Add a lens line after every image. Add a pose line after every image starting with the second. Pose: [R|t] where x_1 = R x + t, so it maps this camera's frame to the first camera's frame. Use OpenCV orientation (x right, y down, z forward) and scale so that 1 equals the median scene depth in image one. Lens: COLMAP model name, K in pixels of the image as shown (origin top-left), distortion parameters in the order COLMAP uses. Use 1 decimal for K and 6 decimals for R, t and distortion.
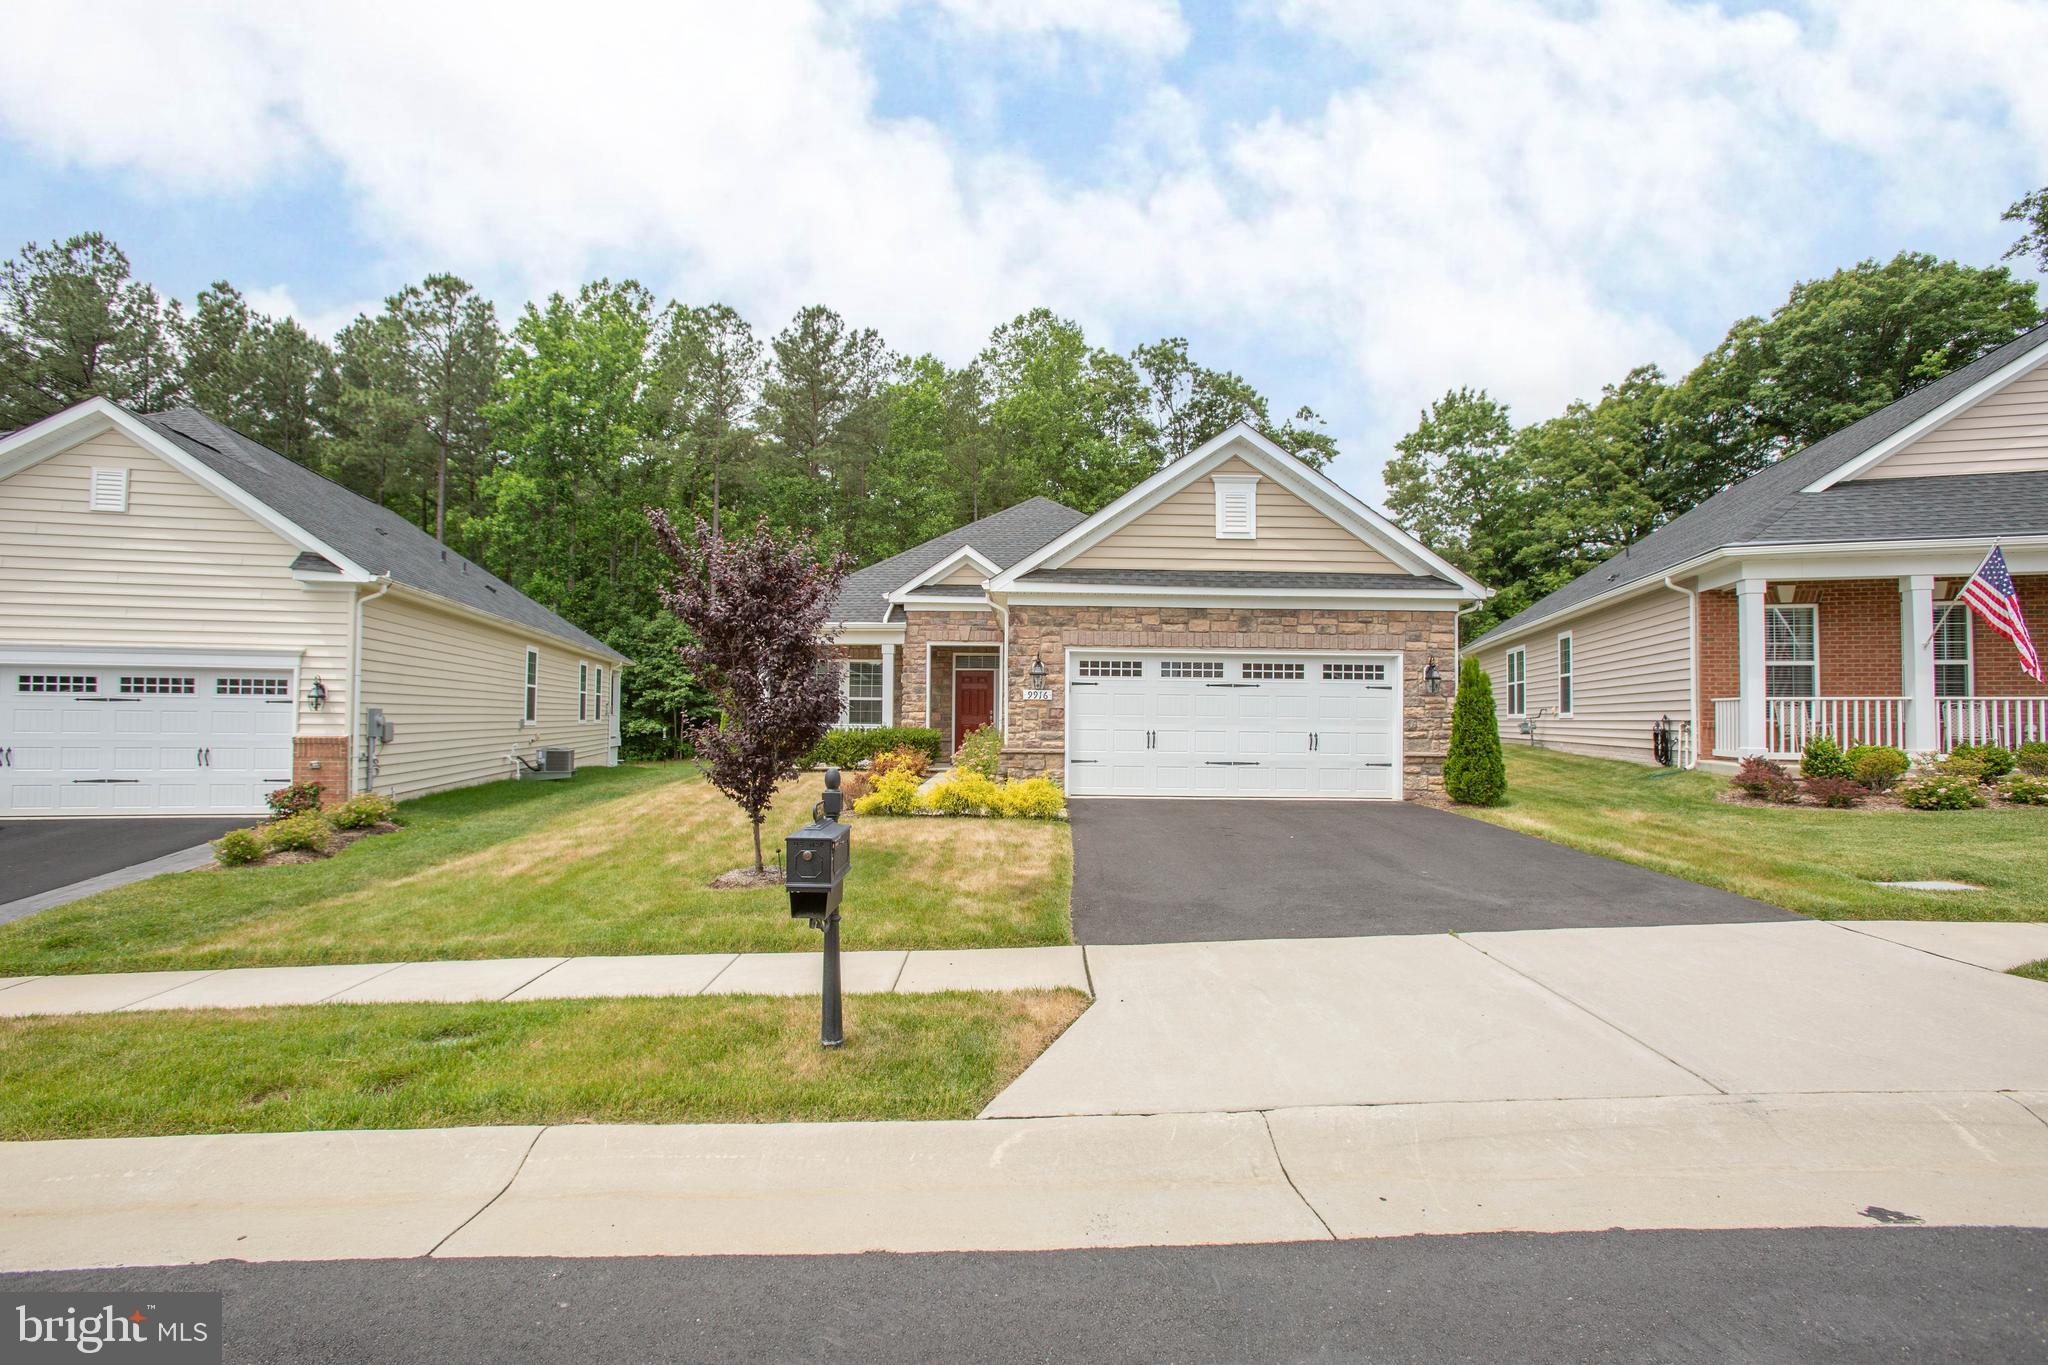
lens RADIAL K [[997.2, 0, 1059.4], [0, 997.2, 686.3], [0, 0, 1]] dist [-0.037006, 0.000801]
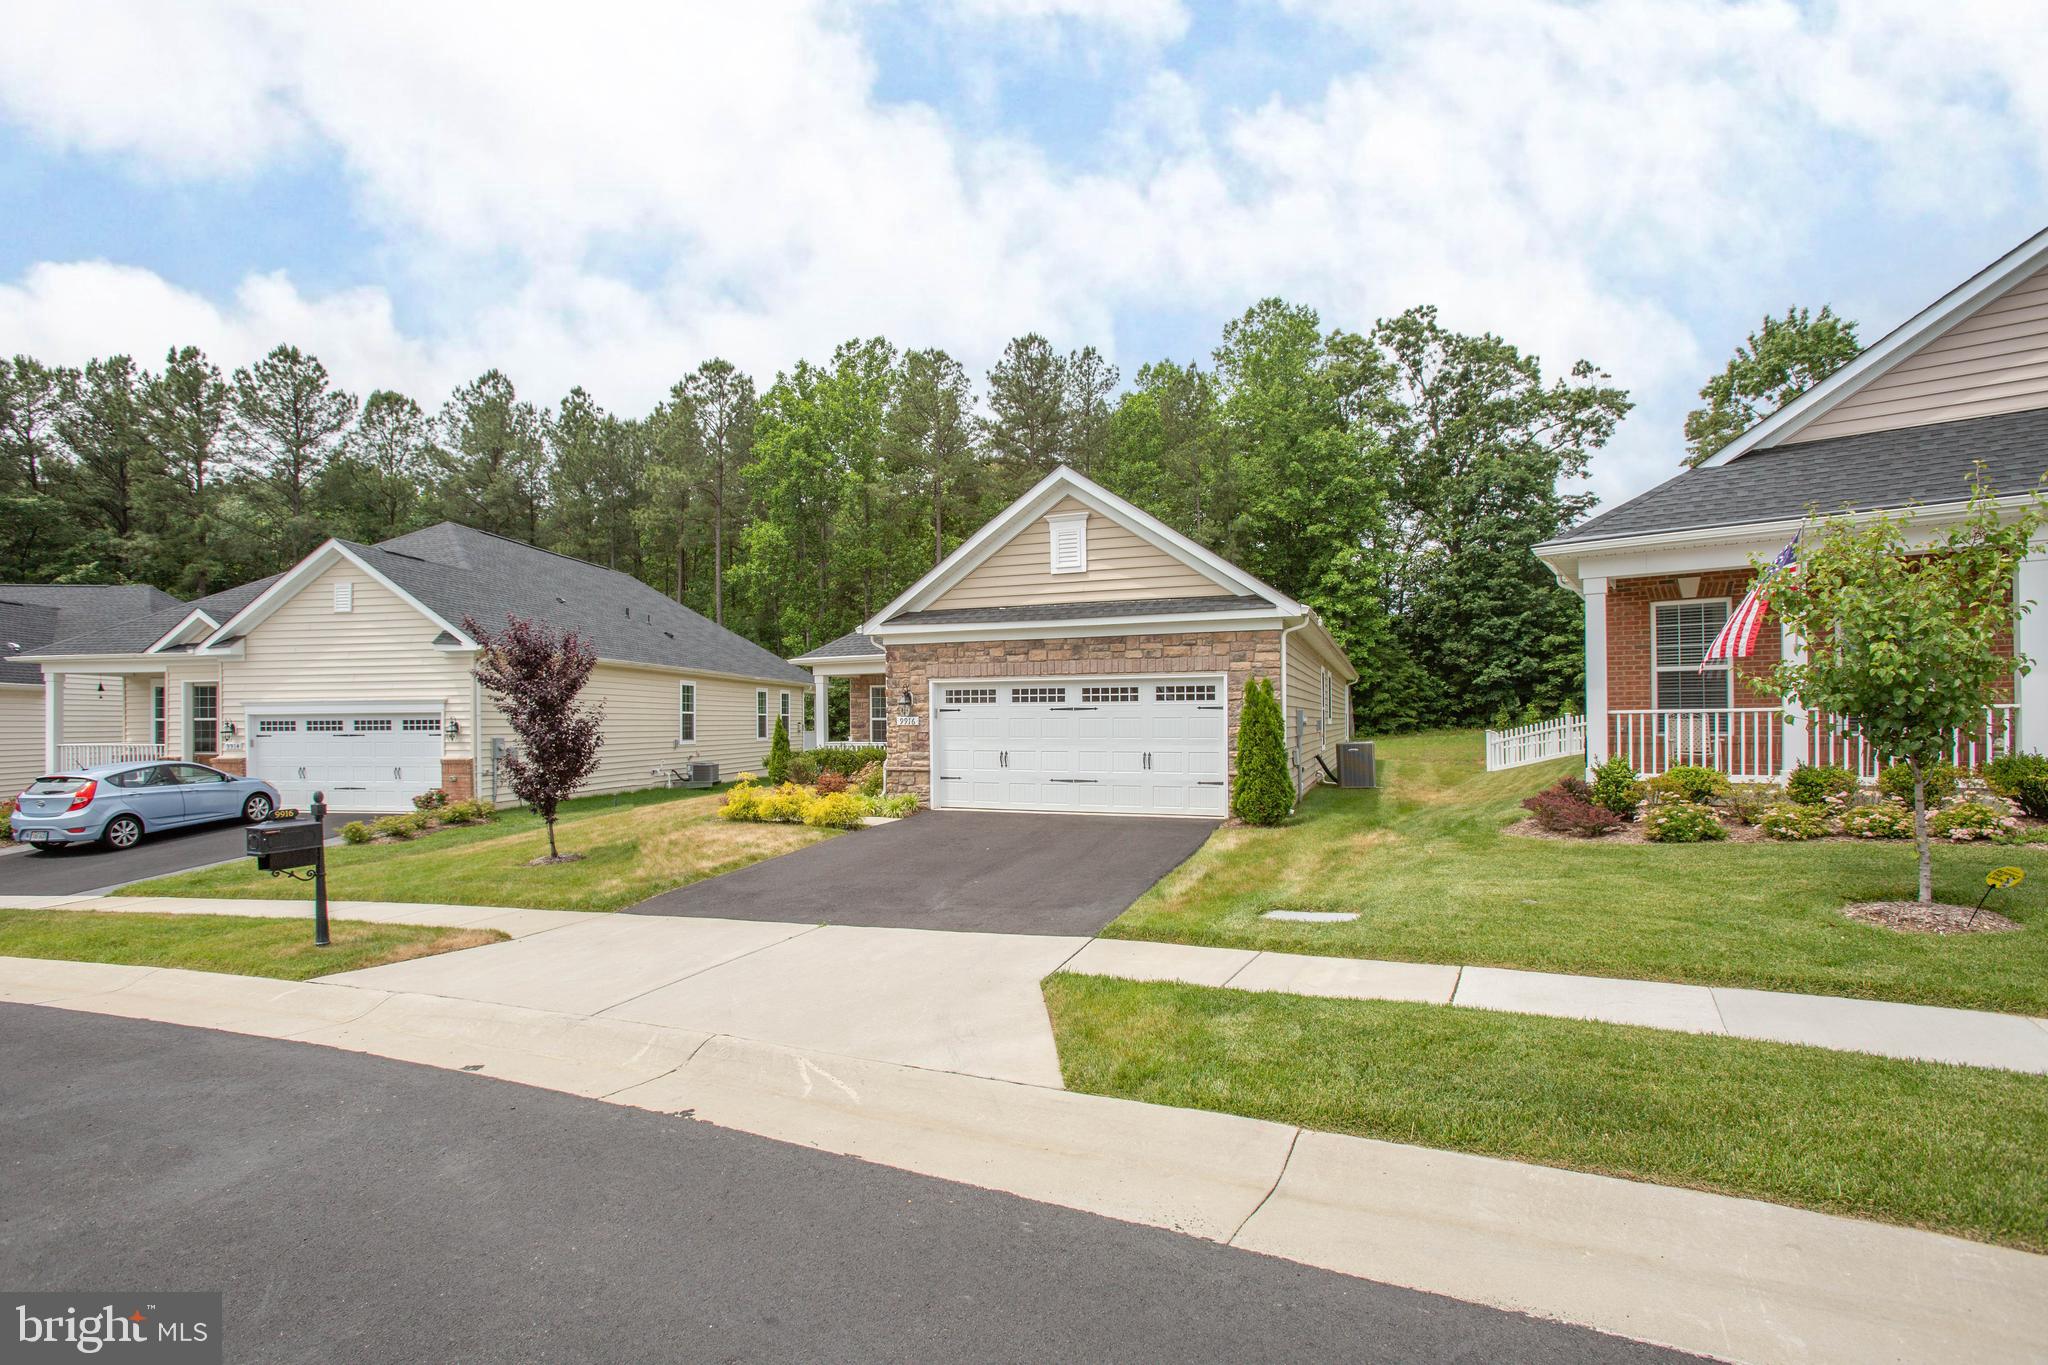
lens RADIAL K [[1021.1, 0, 1004.1], [0, 1021.1, 722.2], [0, 0, 1]] dist [-0.062470, 0.000297]
pose [[0.926718, -0.016521, -0.375395, 0.519256], [0.028318, 0.999263, 0.025931, -0.017099], [0.374690, -0.034661, 0.926502, -0.055174]]
